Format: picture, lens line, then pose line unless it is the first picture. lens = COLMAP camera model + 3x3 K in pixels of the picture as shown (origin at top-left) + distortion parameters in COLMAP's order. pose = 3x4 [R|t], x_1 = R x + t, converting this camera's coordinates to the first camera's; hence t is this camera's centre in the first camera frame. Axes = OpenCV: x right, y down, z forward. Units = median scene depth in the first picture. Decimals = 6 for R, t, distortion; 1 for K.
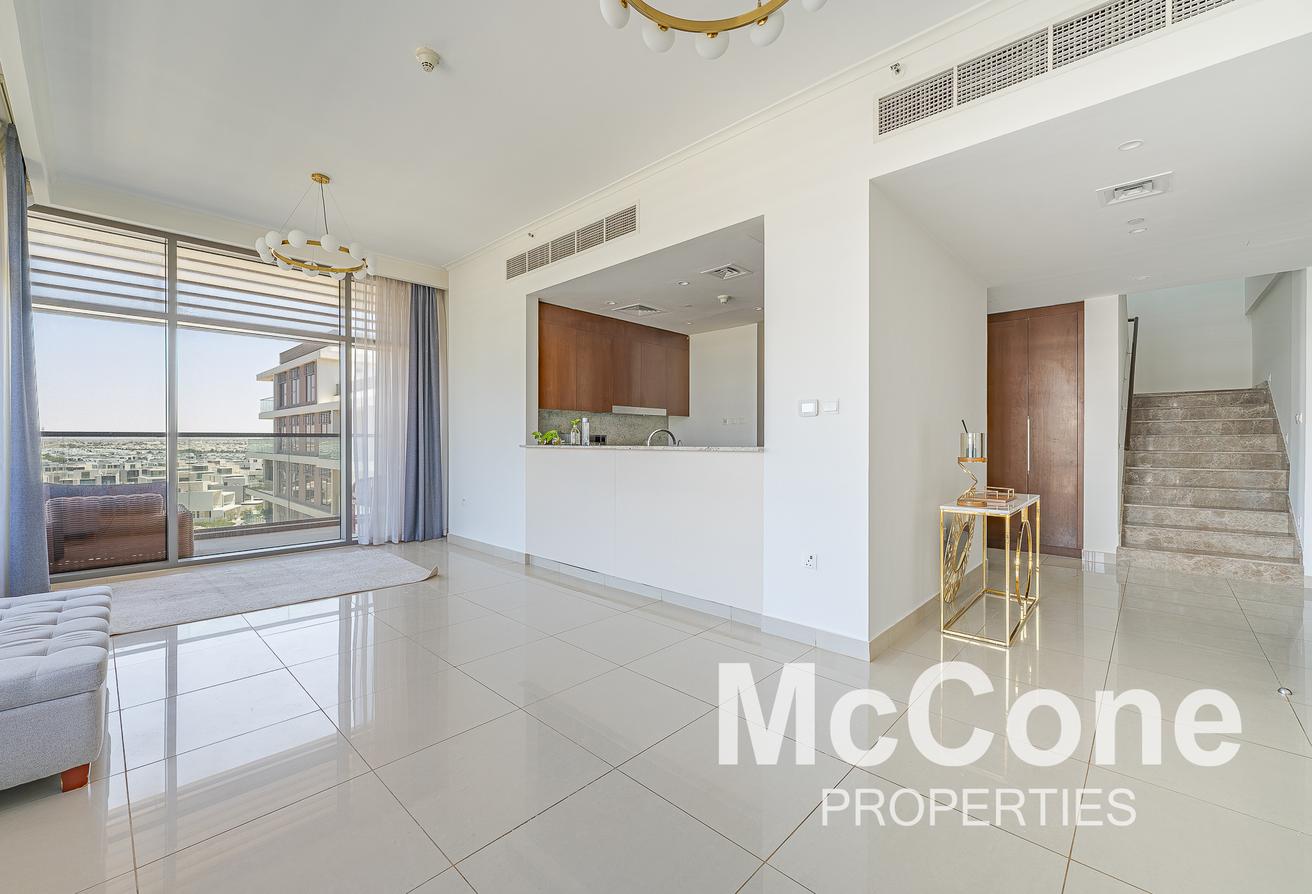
lens RADIAL K [[521.2, 0, 652.0], [0, 521.2, 444.1], [0, 0, 1]] dist [-0.001793, -0.000350]
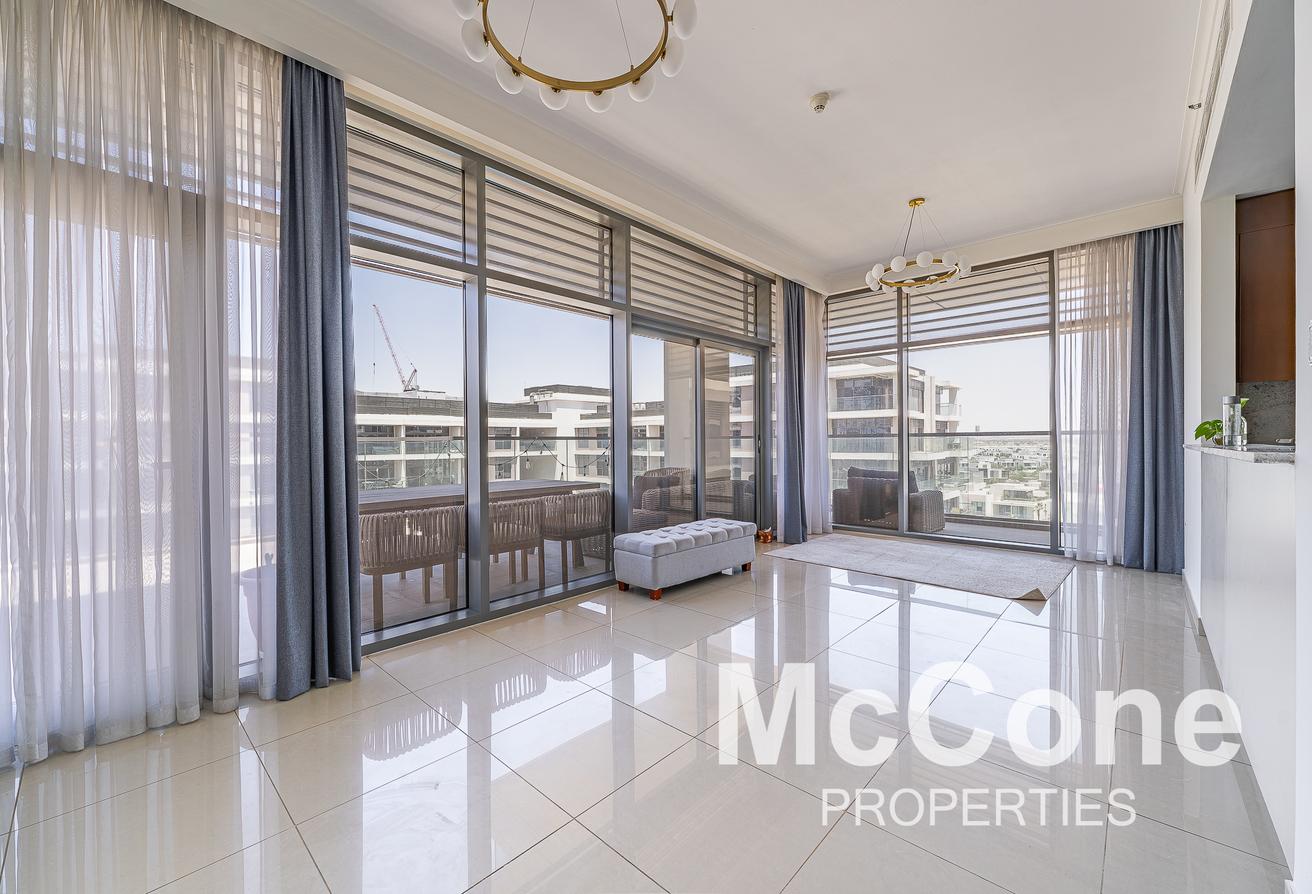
lens RADIAL K [[521.2, 0, 652.0], [0, 521.2, 444.1], [0, 0, 1]] dist [-0.001793, -0.000350]
pose [[0.000851, 0.002604, -0.999996, 0.039174], [0.002663, 0.999993, 0.002606, -0.000190], [0.999996, -0.002665, 0.000844, 0.036652]]
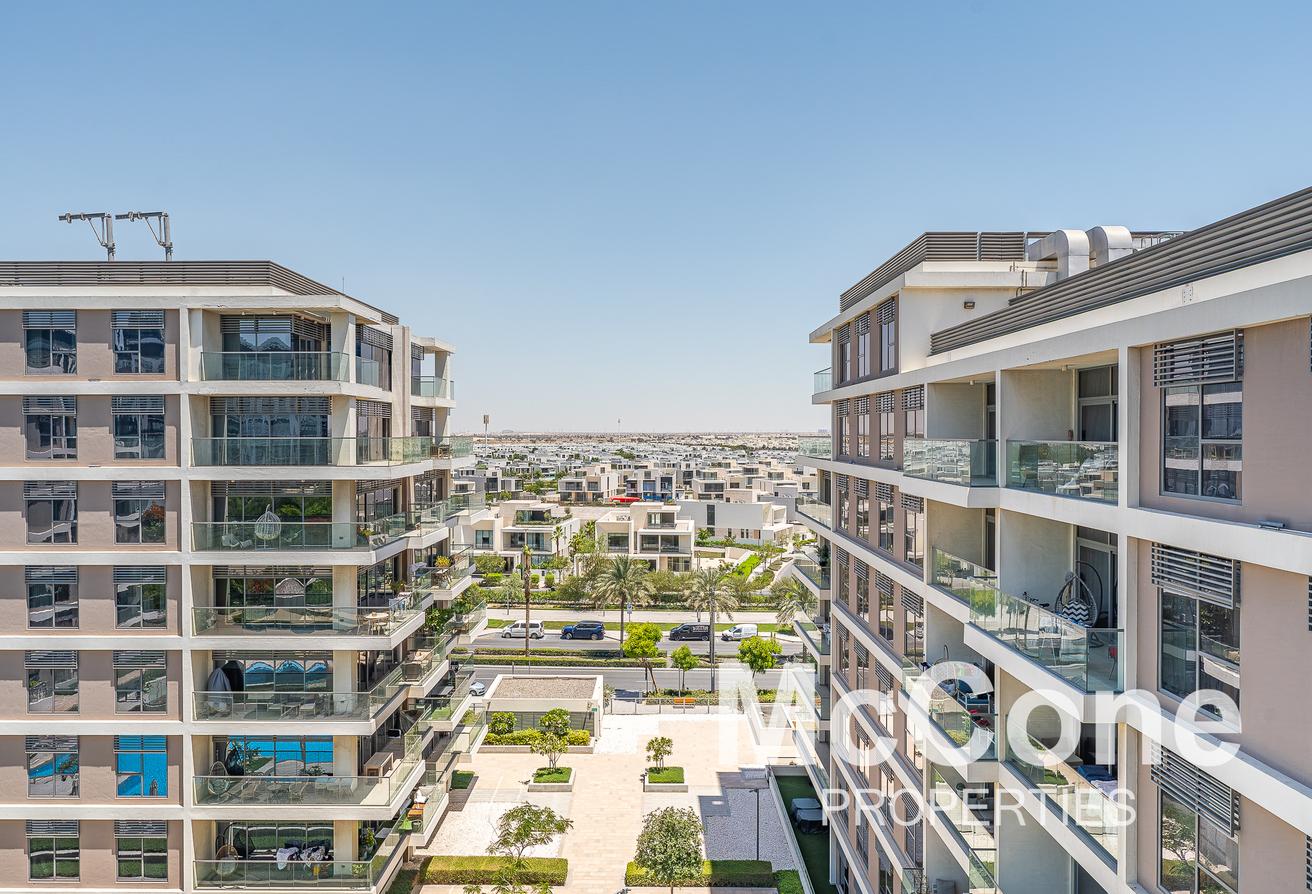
lens RADIAL K [[891.1, 0, 632.3], [0, 891.1, 444.7], [0, 0, 1]] dist [-0.002794, -0.001941]
pose [[0.661512, 0.006851, -0.749903, -0.108267], [-0.002479, 0.999973, 0.006948, -0.007380], [0.749931, -0.002737, 0.661511, 0.147831]]
